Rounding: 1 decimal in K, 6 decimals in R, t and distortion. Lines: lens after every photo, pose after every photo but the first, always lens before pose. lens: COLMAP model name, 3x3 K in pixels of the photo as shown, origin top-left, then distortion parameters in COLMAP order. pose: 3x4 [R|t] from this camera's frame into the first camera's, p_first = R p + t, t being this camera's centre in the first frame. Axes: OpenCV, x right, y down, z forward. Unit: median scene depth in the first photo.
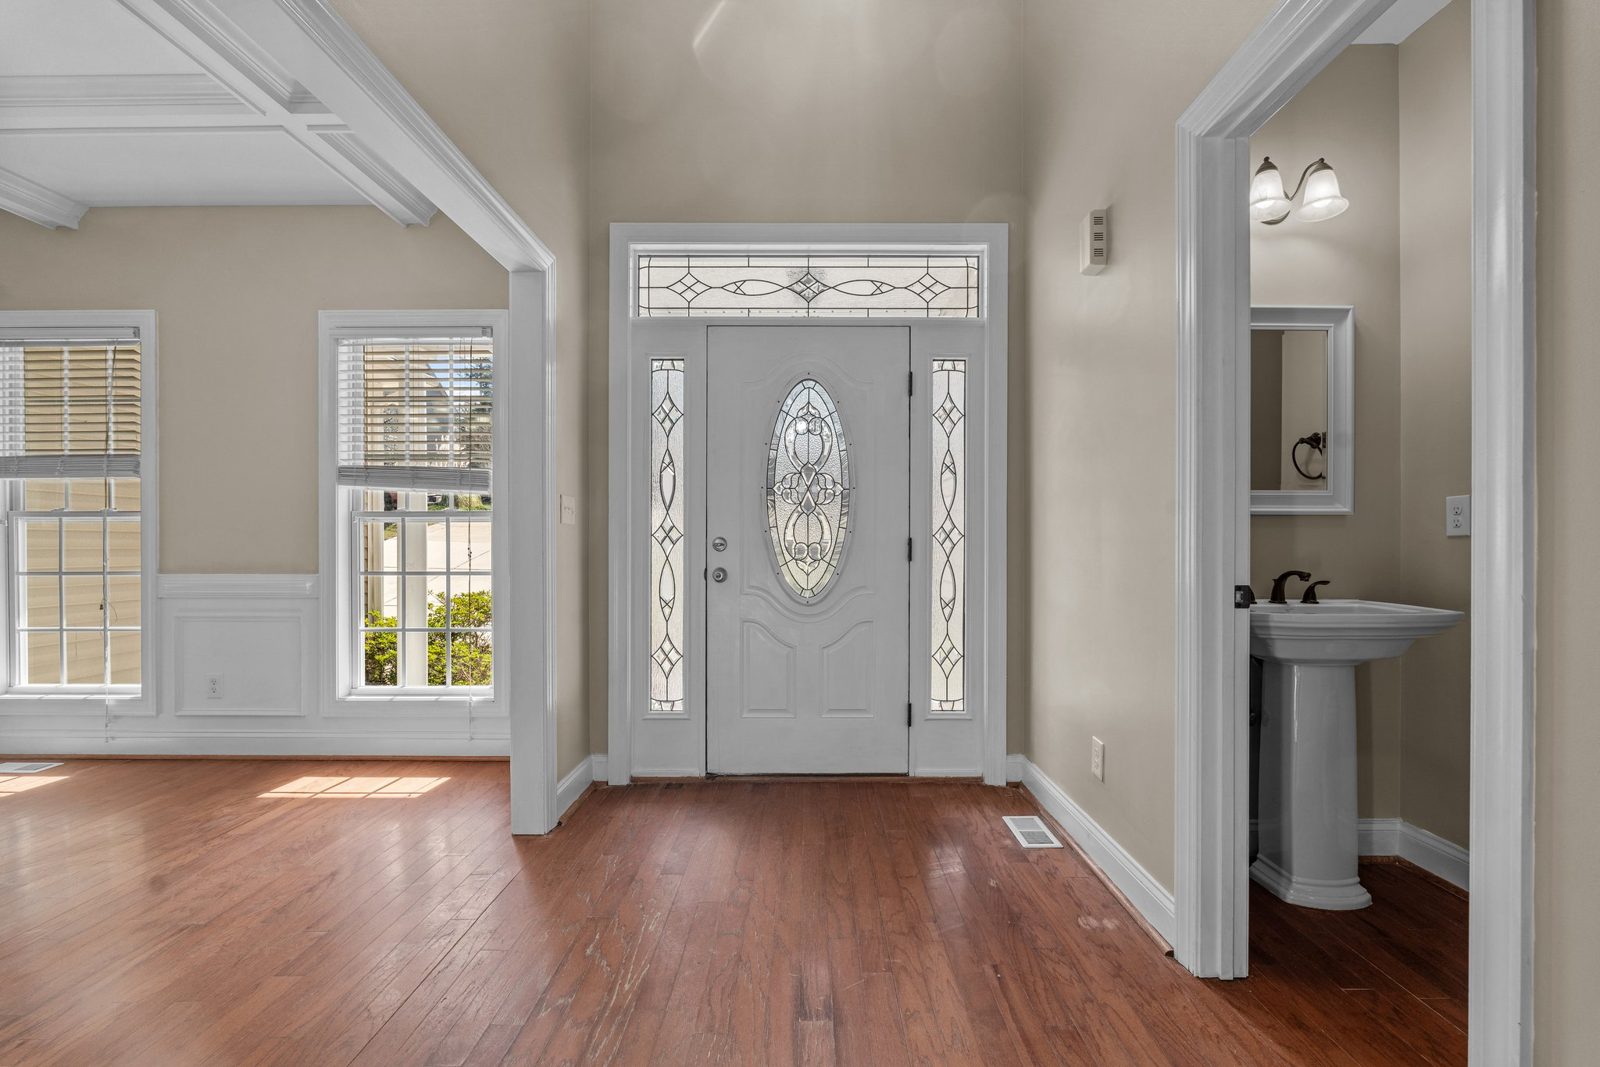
lens RADIAL K [[708.9, 0, 799.8], [0, 708.9, 542.7], [0, 0, 1]] dist [-0.002290, 0.002022]
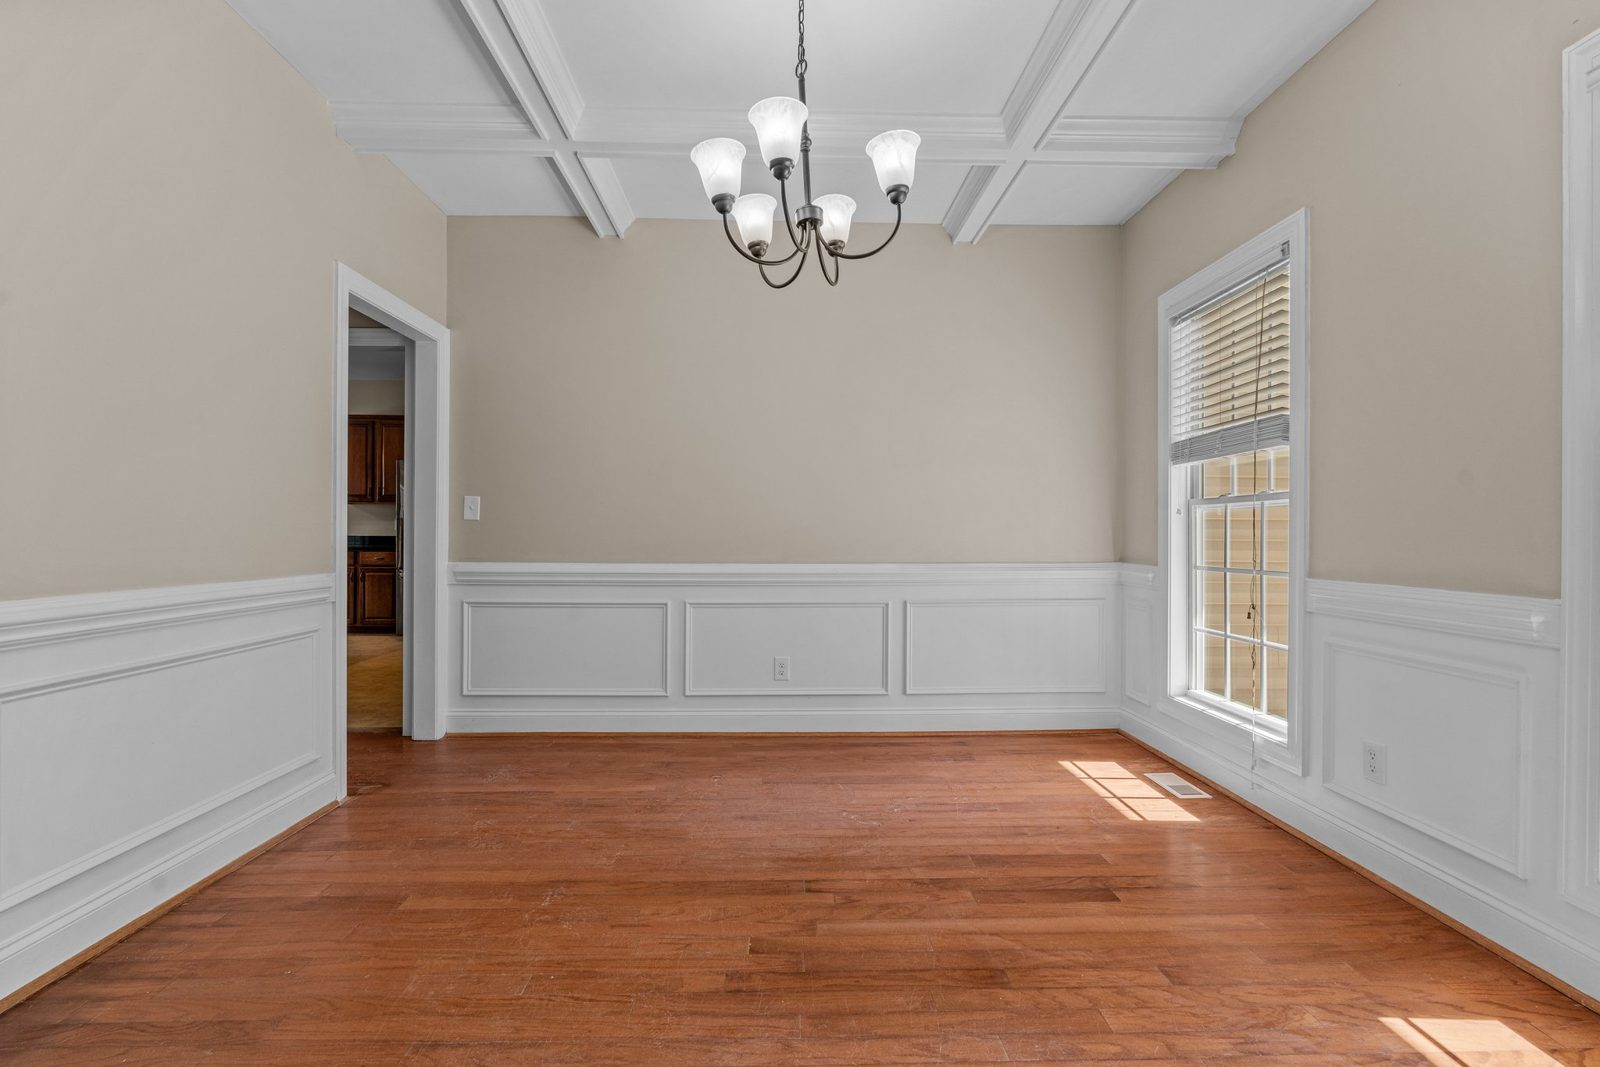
lens RADIAL K [[708.9, 0, 802.5], [0, 708.9, 534.9], [0, 0, 1]] dist [-0.002290, 0.002022]
pose [[0.049766, 0.004884, -0.998749, -0.221443], [-0.001287, 0.999988, 0.004825, -0.001982], [0.998760, 0.001045, 0.049772, 0.459113]]
